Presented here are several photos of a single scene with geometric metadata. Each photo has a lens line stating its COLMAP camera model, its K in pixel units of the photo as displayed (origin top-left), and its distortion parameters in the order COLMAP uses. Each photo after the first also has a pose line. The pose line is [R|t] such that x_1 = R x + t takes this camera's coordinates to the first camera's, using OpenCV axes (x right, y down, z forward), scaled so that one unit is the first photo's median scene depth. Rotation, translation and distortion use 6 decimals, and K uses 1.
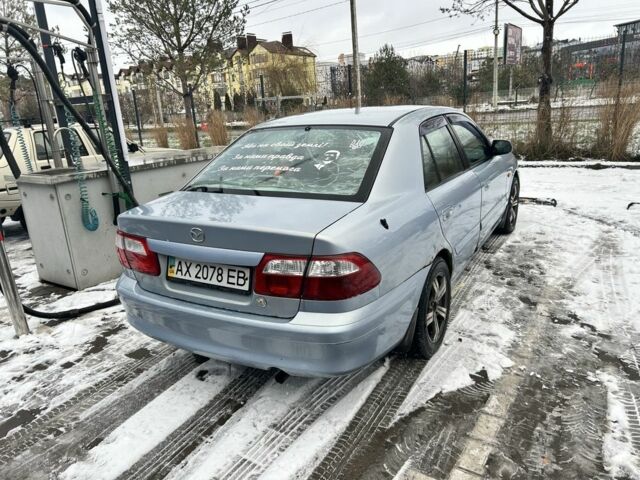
lens RADIAL K [[496.3, 0, 320.0], [0, 496.3, 240.0], [0, 0, 1]] dist [-0.002569, -0.001875]
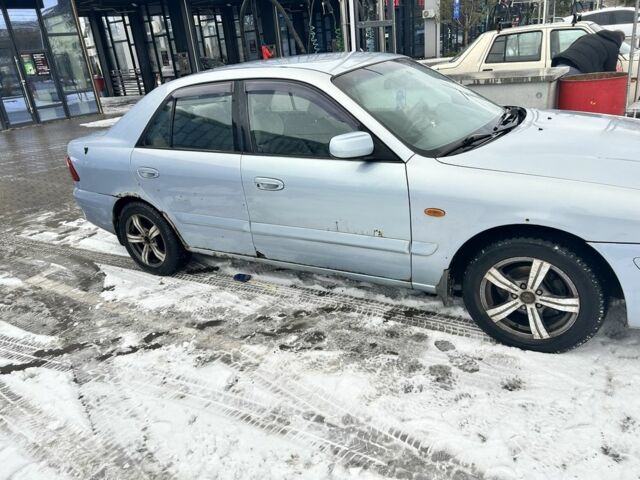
lens RADIAL K [[496.3, 0, 320.0], [0, 496.3, 240.0], [0, 0, 1]] dist [-0.002569, -0.001875]
pose [[-0.025989, 0.443497, -0.895899, 1.095850], [-0.172291, 0.880803, 0.441023, -0.402618], [0.984703, 0.165817, 0.053519, 1.108626]]
